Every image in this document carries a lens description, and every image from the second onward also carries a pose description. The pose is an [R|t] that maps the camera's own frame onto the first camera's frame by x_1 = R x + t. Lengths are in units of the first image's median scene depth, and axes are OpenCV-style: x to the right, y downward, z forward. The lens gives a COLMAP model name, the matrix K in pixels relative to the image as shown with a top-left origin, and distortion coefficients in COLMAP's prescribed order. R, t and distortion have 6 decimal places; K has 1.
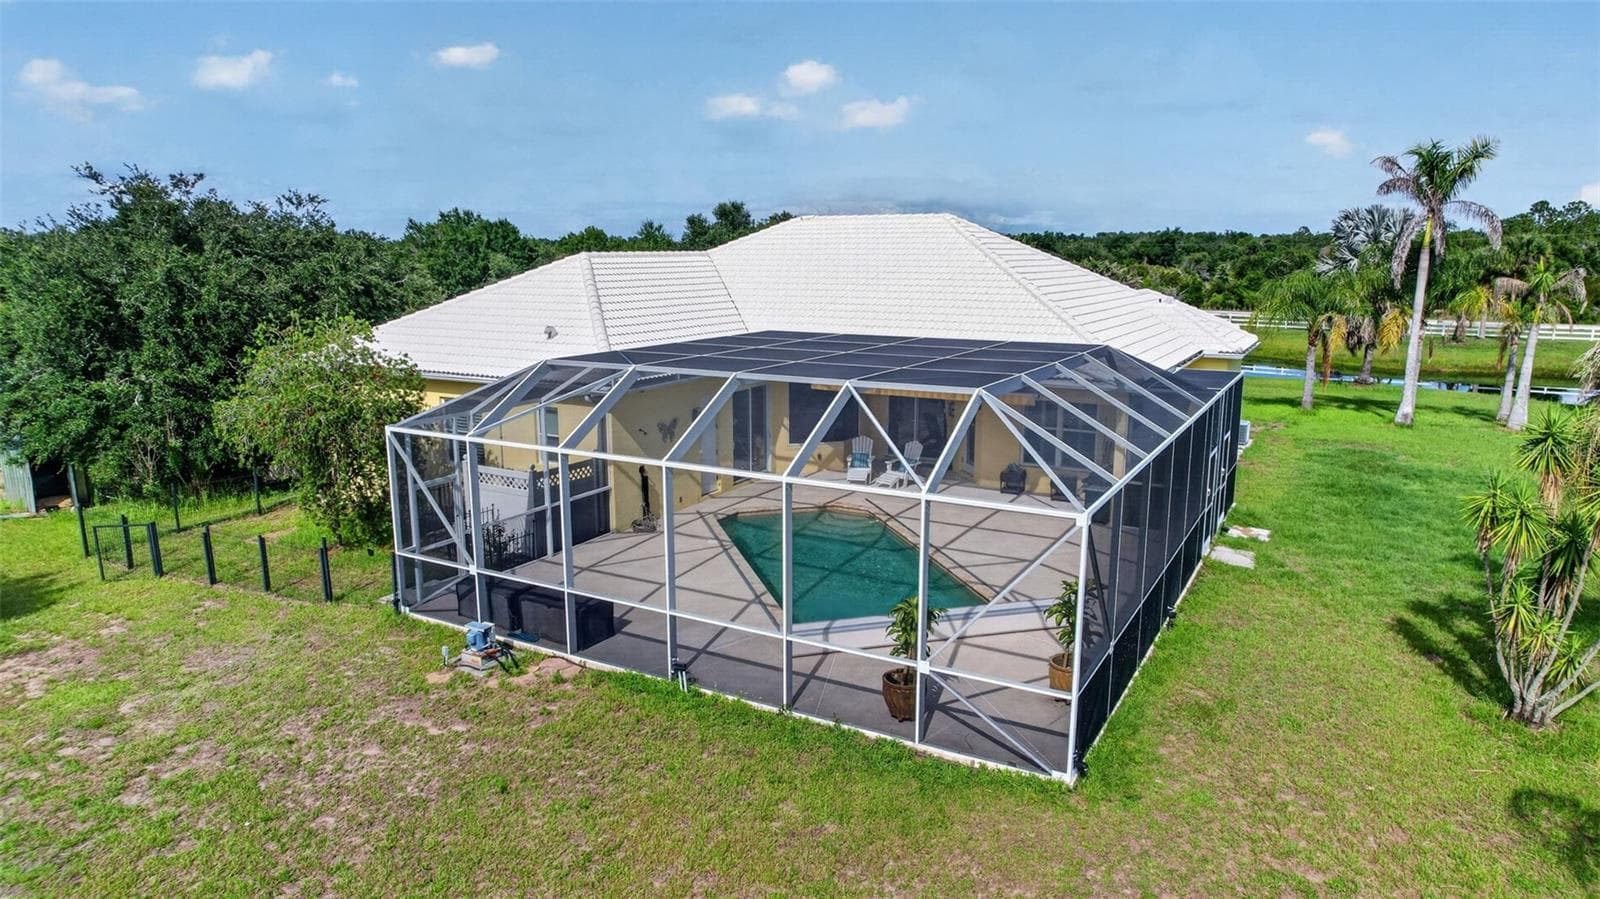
lens RADIAL K [[1022.5, 0, 800.0], [0, 1022.5, 449.5], [0, 0, 1]] dist [-0.061280, 0.060459]
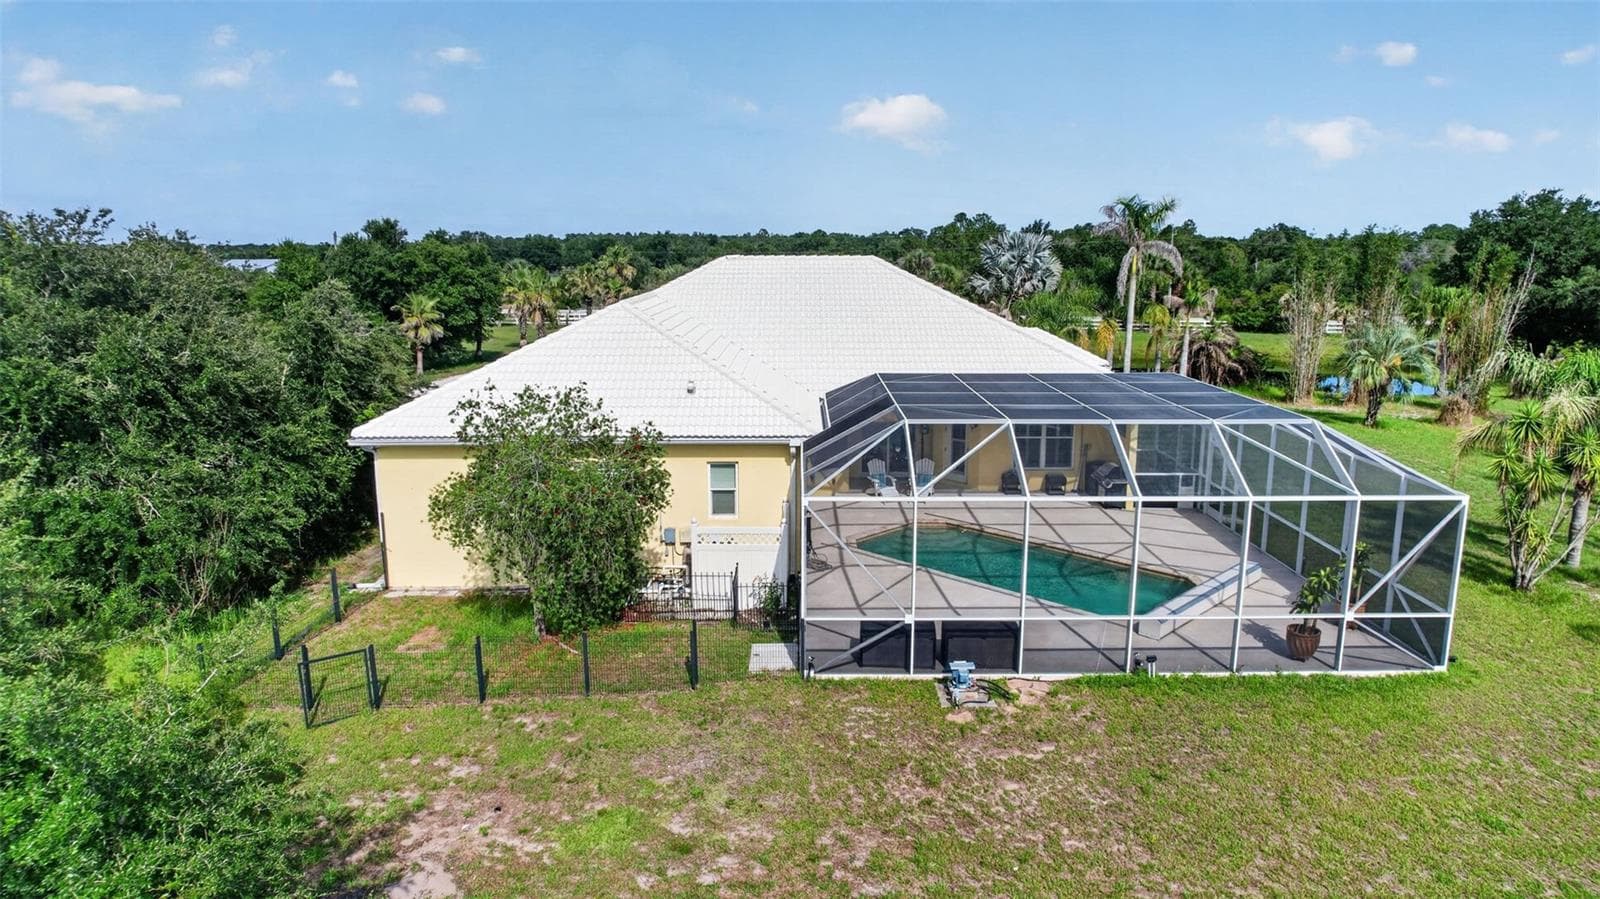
lens RADIAL K [[1022.5, 0, 800.0], [0, 1022.5, 449.5], [0, 0, 1]] dist [-0.061280, 0.060459]
pose [[0.864155, -0.097652, 0.493660, -1.024784], [0.096501, 0.994942, 0.027886, -0.113786], [-0.493886, 0.023541, 0.869208, 0.113752]]
